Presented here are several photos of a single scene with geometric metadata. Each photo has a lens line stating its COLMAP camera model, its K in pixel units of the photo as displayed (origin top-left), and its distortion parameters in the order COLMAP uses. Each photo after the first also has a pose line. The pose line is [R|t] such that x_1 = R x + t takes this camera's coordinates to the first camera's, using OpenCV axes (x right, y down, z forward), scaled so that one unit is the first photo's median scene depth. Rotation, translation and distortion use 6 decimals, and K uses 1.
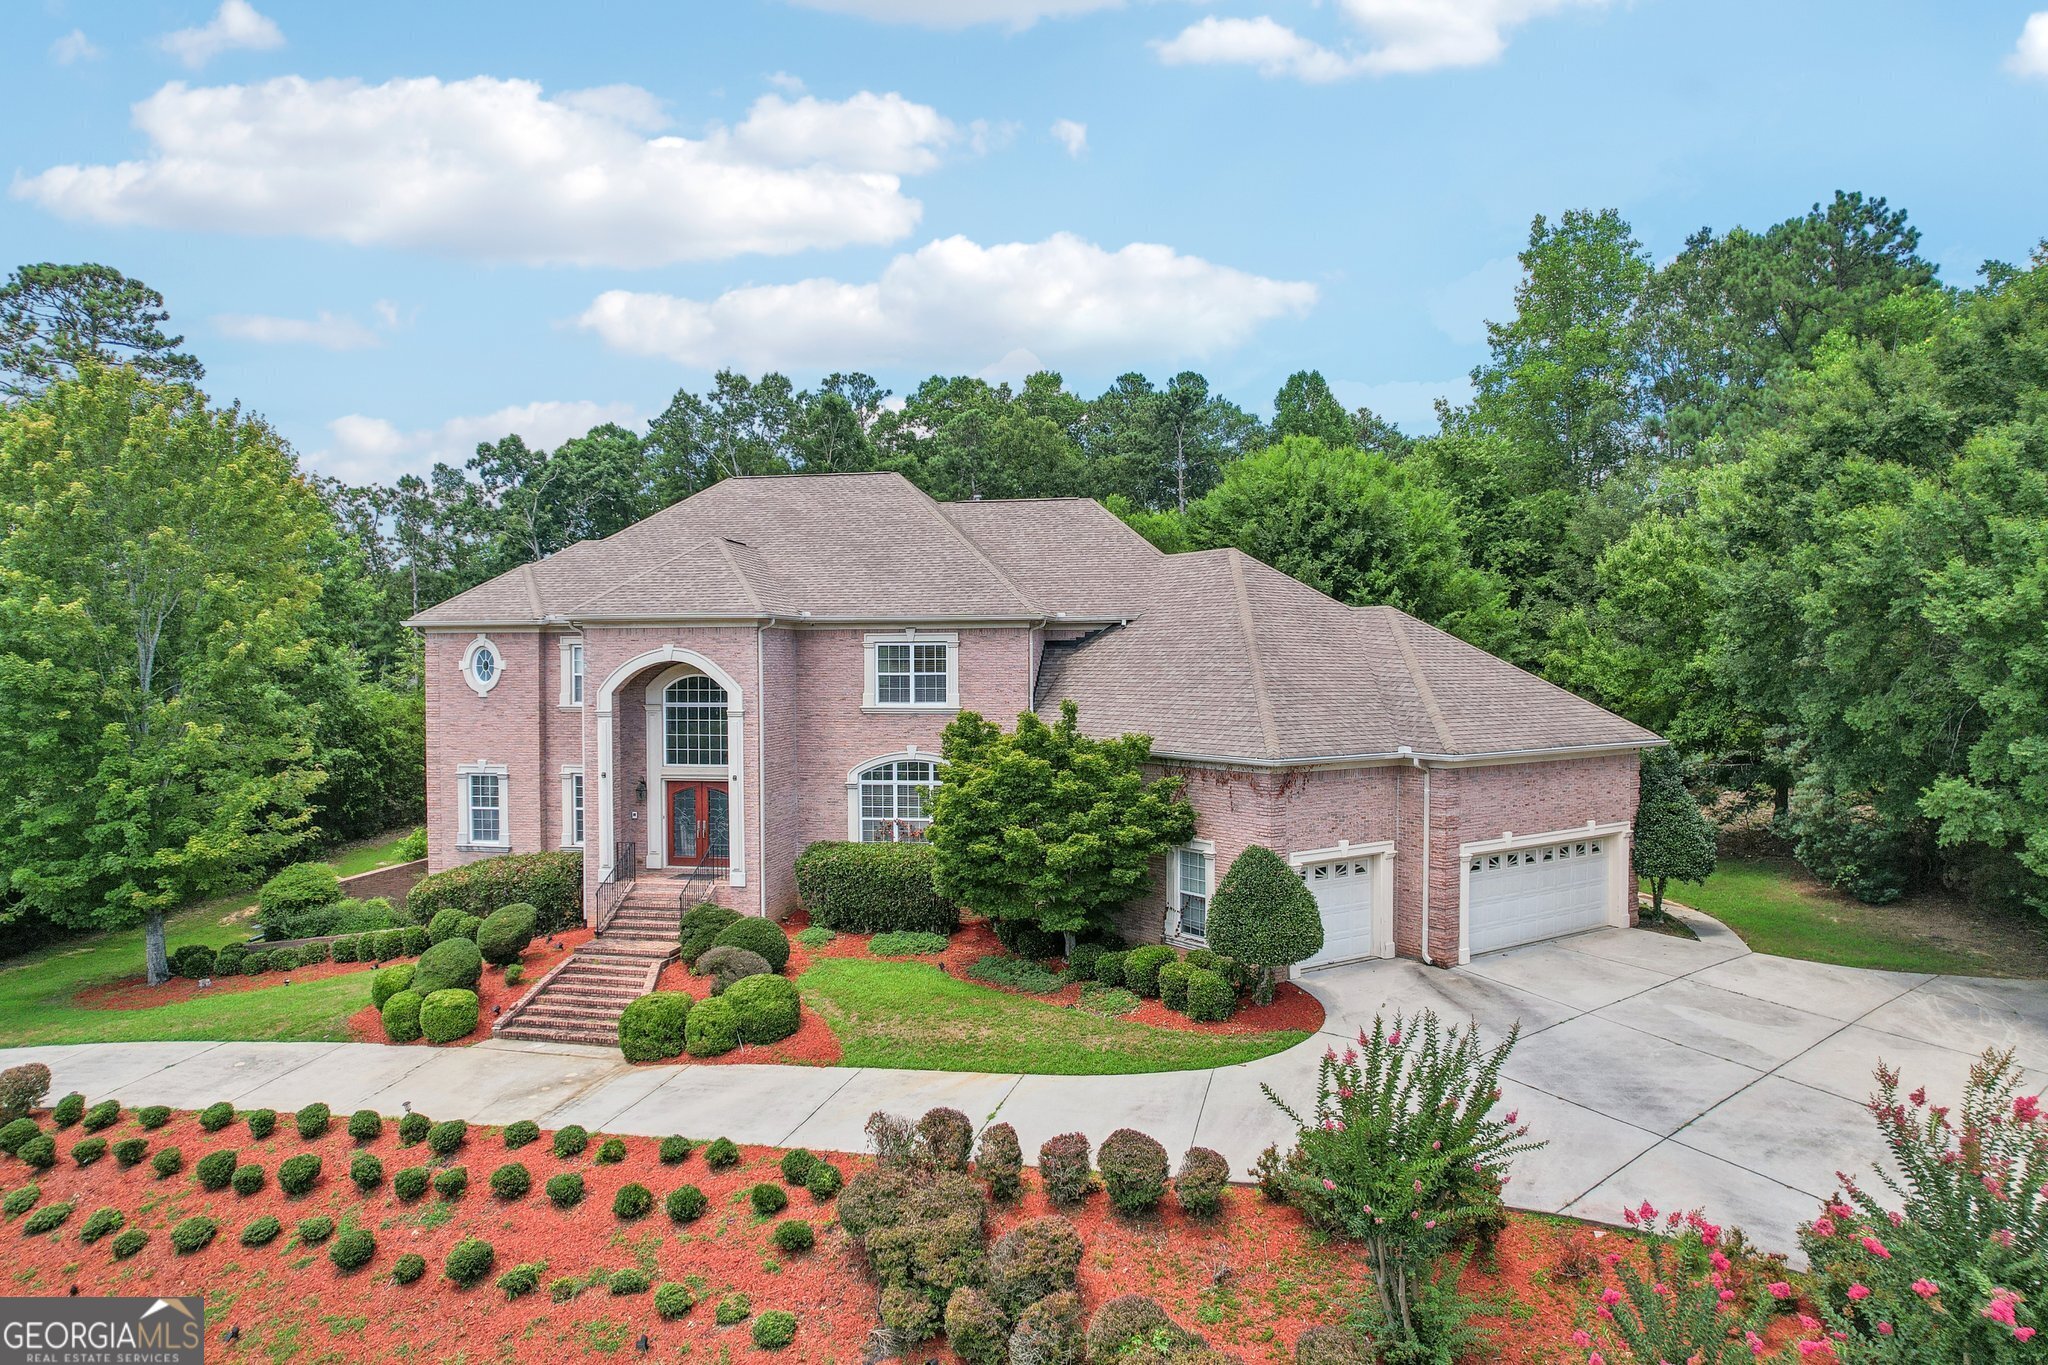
lens RADIAL K [[1319.1, 0, 1026.9], [0, 1319.1, 684.8], [0, 0, 1]] dist [-0.068999, 0.054959]
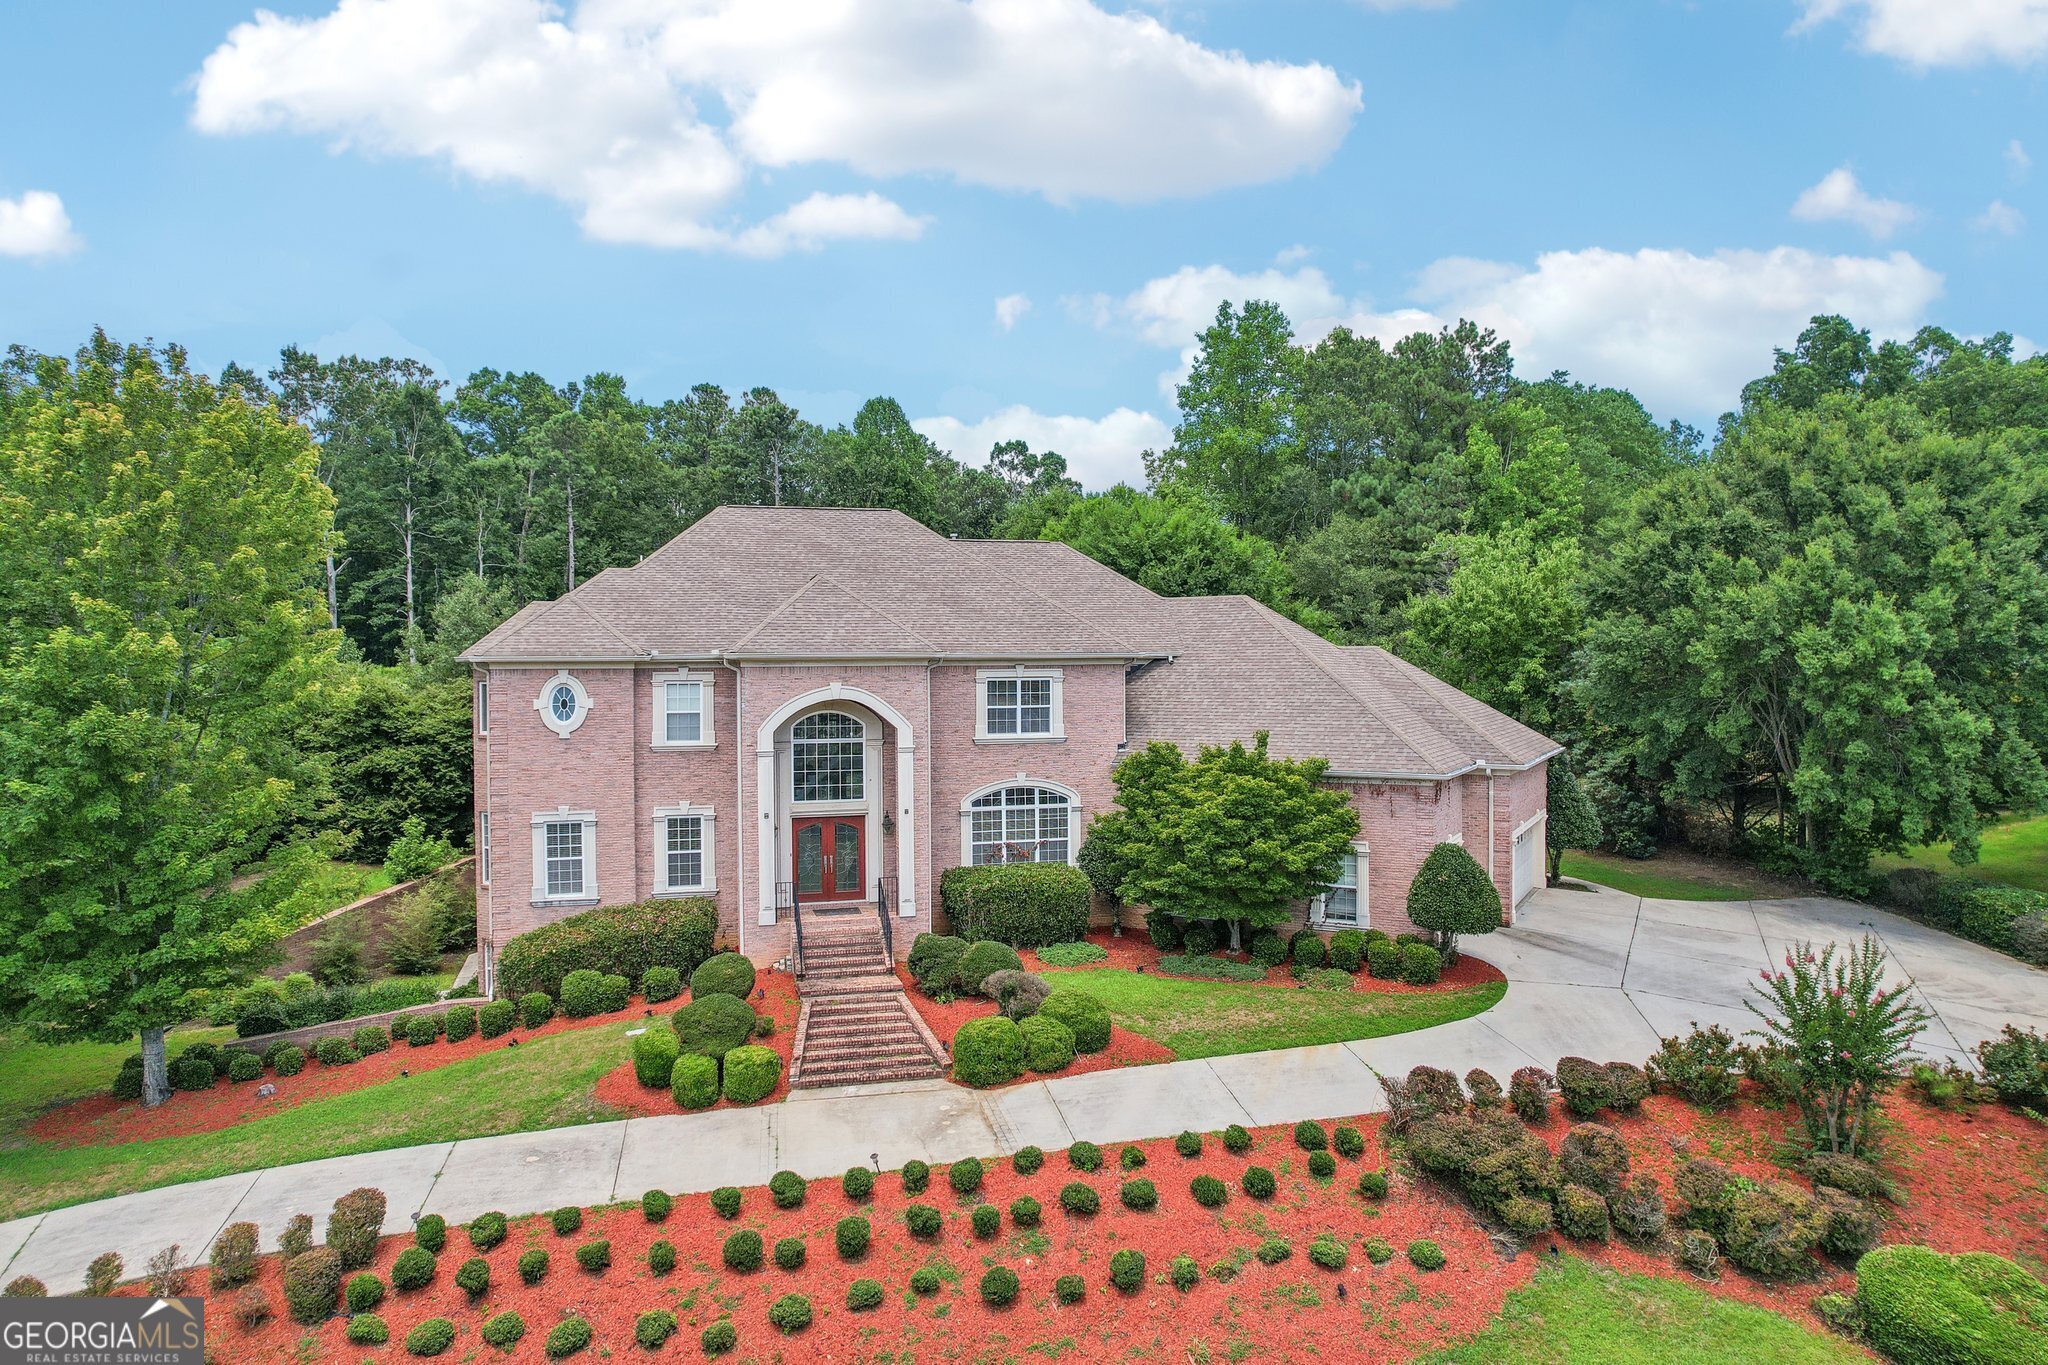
lens RADIAL K [[1319.1, 0, 1029.0], [0, 1319.1, 663.7], [0, 0, 1]] dist [-0.068999, 0.054959]
pose [[0.896683, -0.002454, 0.442667, -0.591922], [0.010864, 0.999805, -0.016463, -0.027177], [-0.442541, 0.019571, 0.896535, 0.027211]]
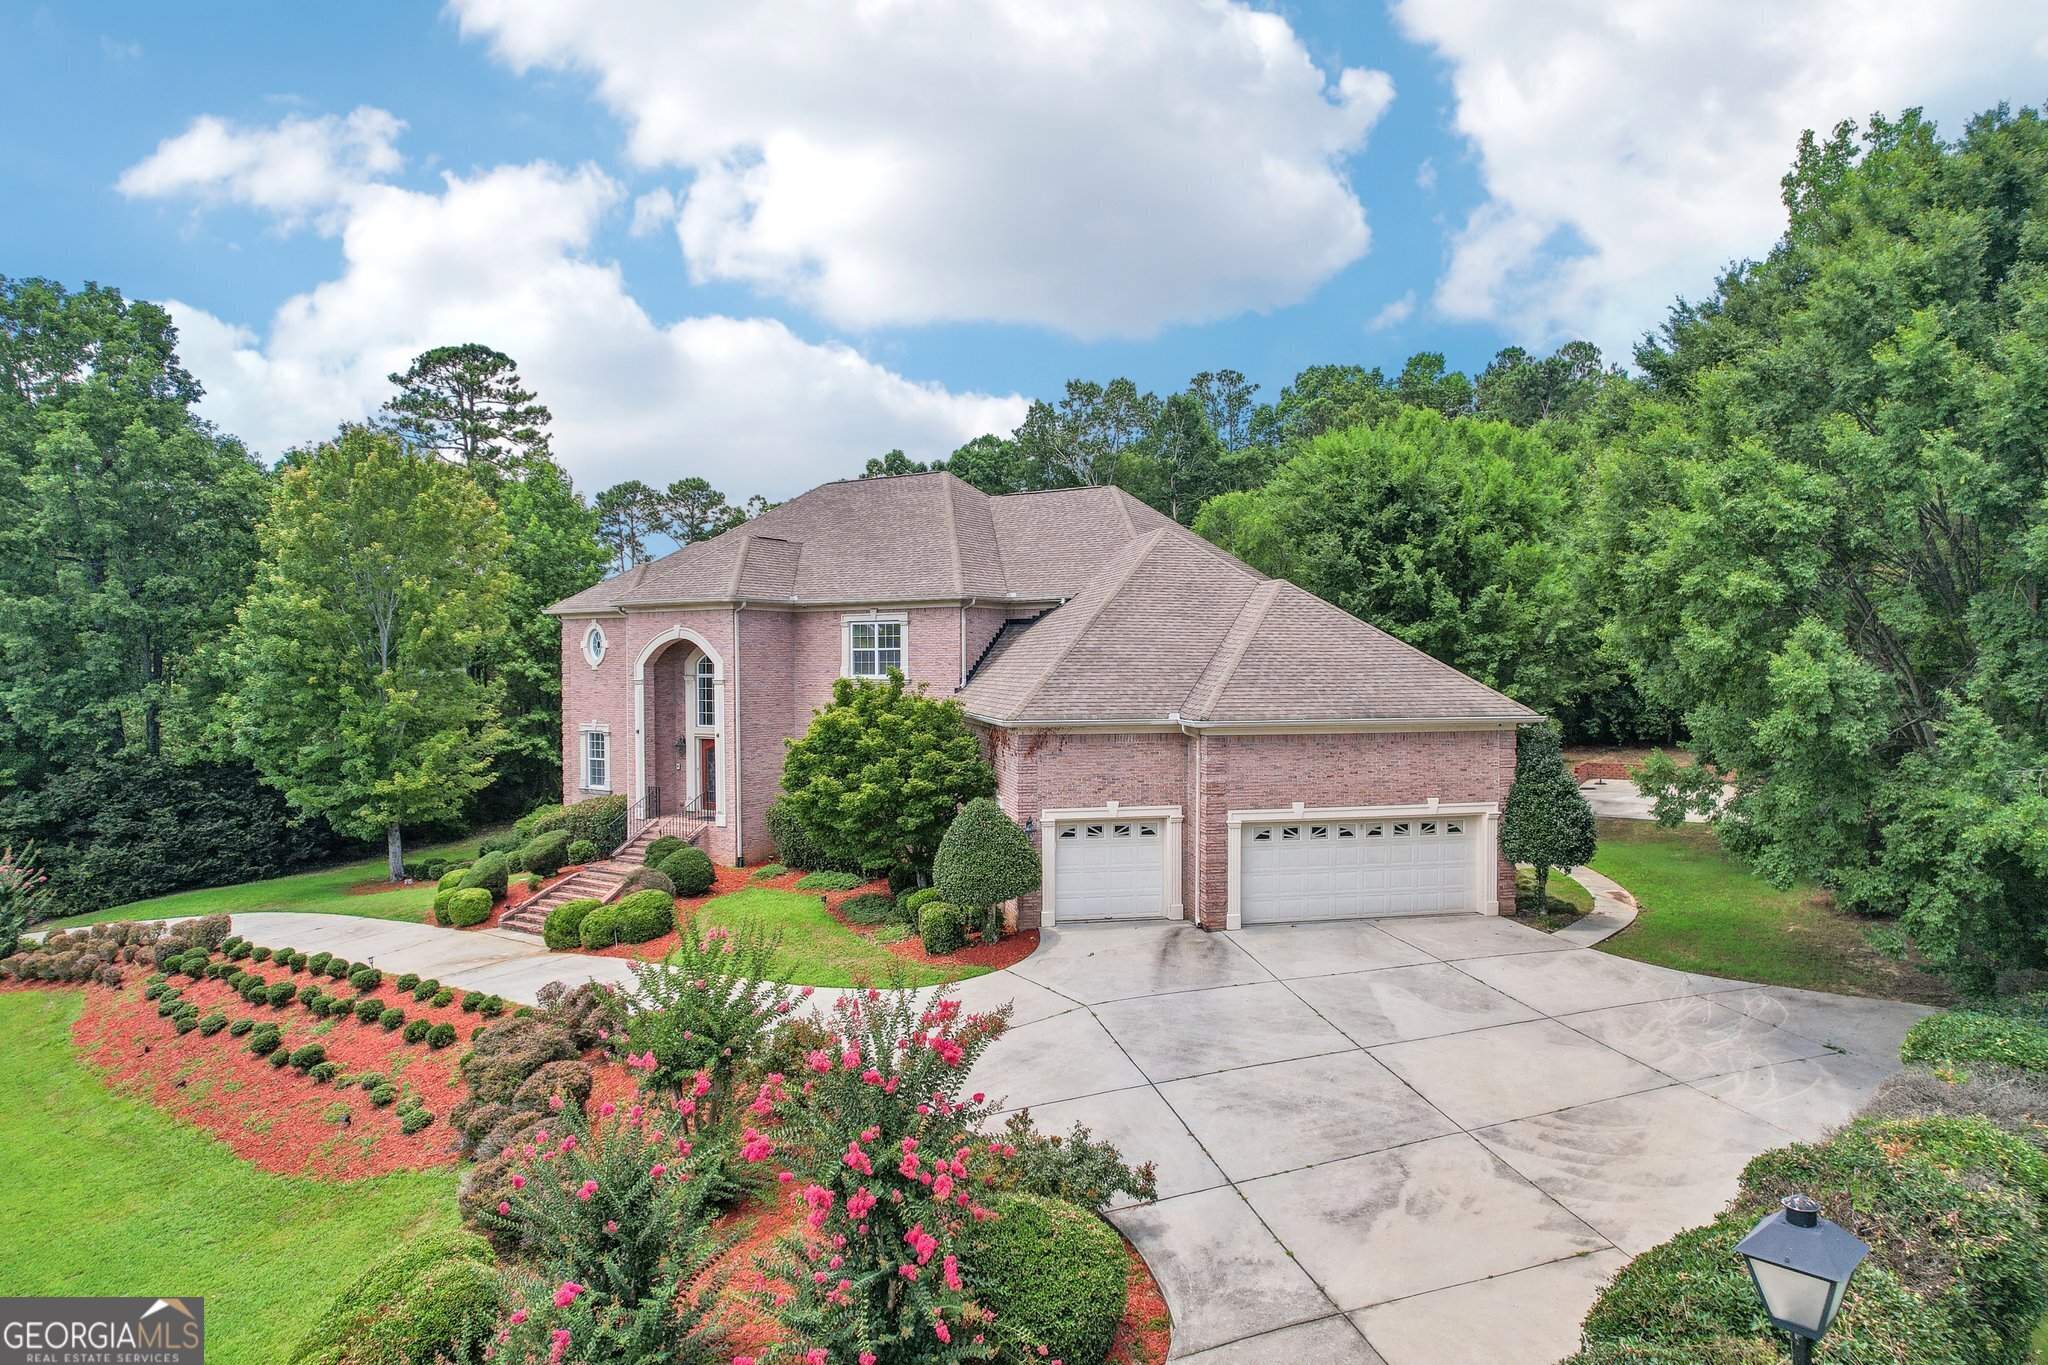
lens RADIAL K [[1319.1, 0, 1023.6], [0, 1319.1, 692.5], [0, 0, 1]] dist [-0.068999, 0.054959]
pose [[0.922773, 0.009193, -0.385233, 0.495335], [-0.006372, 0.999943, 0.008597, 0.019580], [0.385290, -0.005479, 0.922779, 0.001253]]
